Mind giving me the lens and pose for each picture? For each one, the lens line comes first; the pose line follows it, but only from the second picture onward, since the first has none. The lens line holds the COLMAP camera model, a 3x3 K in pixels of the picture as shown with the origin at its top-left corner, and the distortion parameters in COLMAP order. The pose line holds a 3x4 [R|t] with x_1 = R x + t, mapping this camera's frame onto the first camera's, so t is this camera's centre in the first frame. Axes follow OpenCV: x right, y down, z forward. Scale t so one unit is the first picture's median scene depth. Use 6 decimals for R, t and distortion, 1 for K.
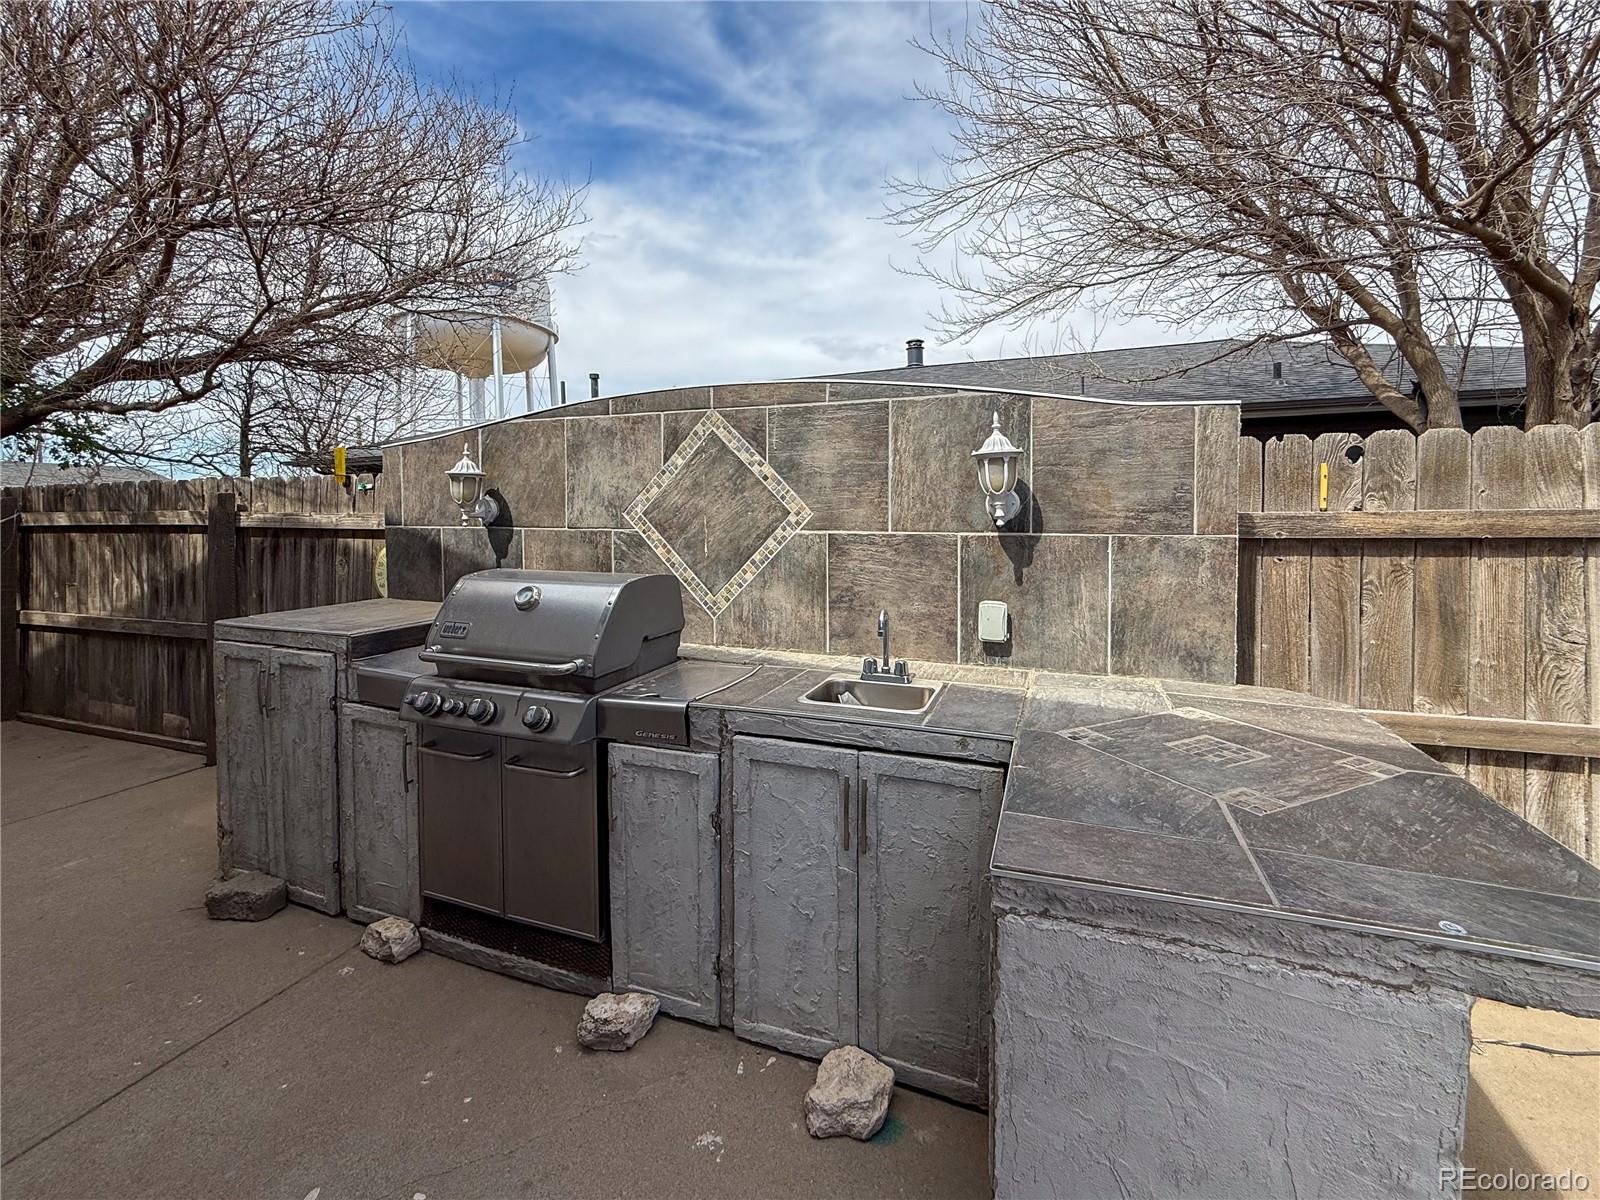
lens RADIAL K [[650.5, 0, 780.1], [0, 650.5, 535.8], [0, 0, 1]] dist [0.001970, -0.000498]
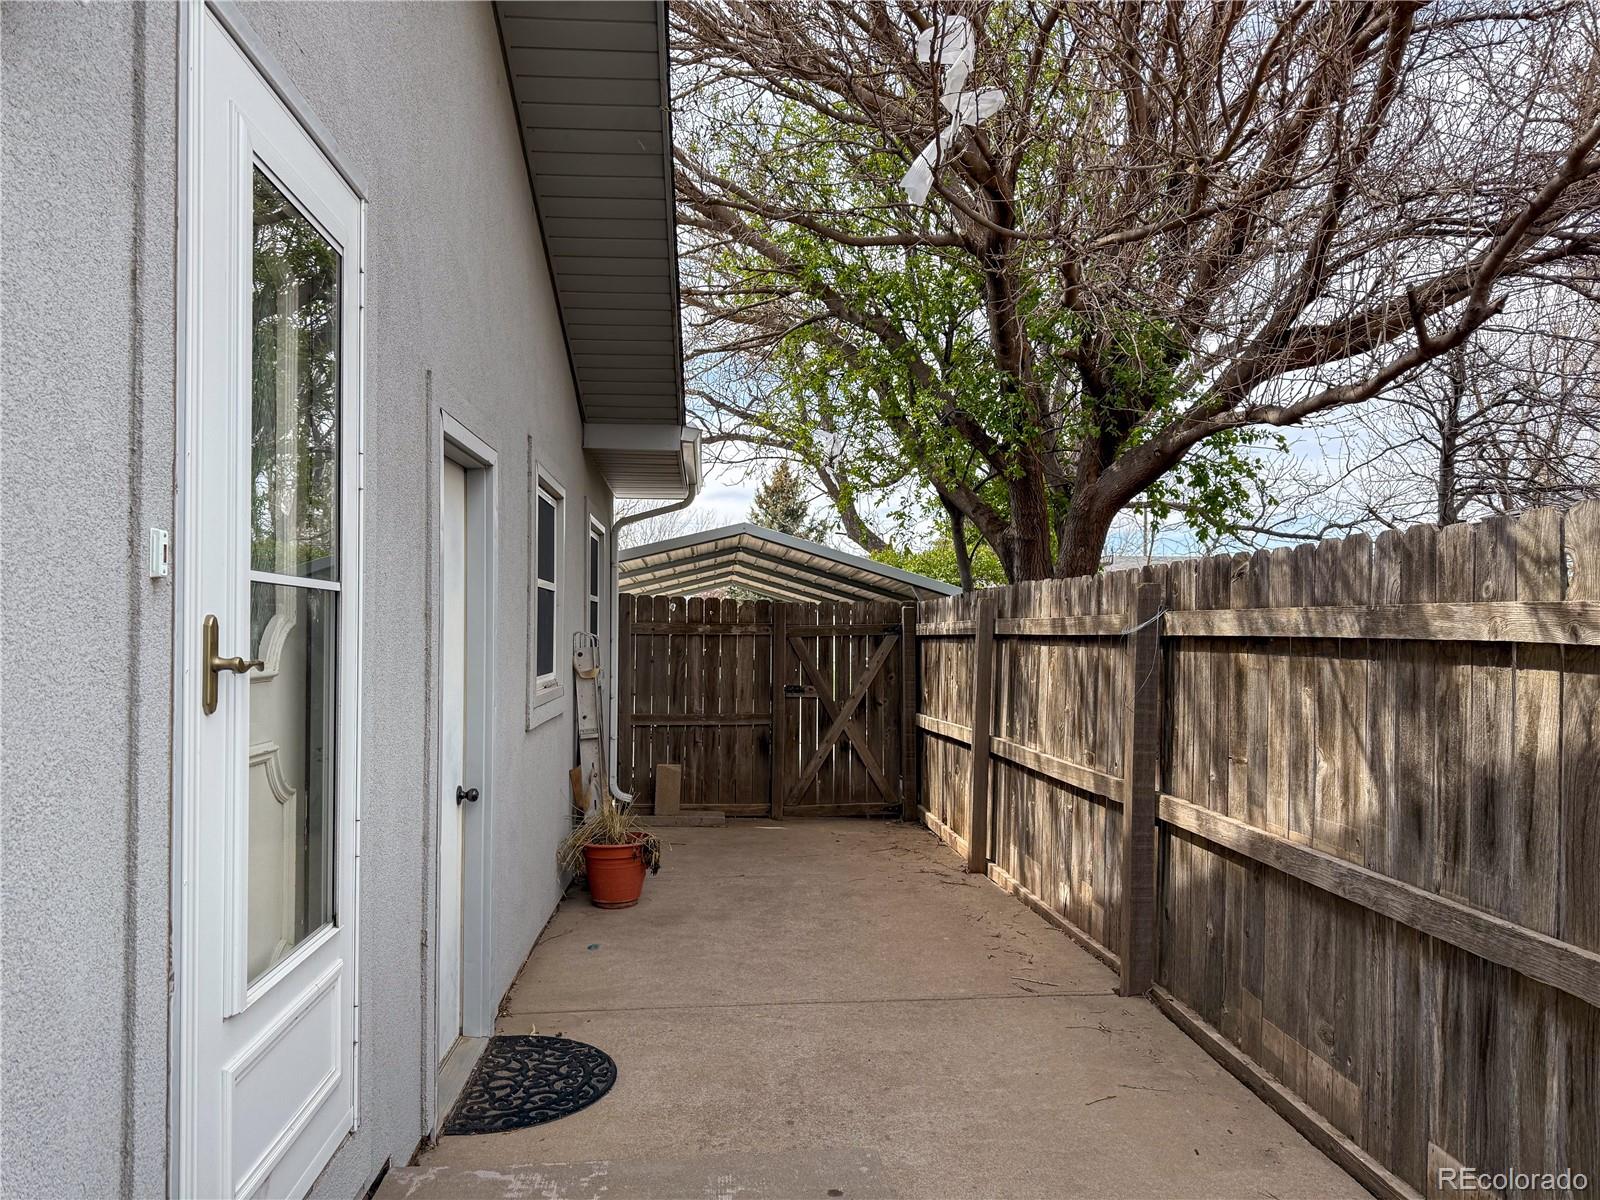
lens RADIAL K [[1128.6, 0, 801.9], [0, 1128.6, 615.1], [0, 0, 1]] dist [0.040547, -0.033683]
pose [[0.412163, -0.001182, -0.911109, -0.464694], [-0.031240, 0.999393, -0.015428, -0.009167], [0.910574, 0.034822, 0.411876, 0.364106]]
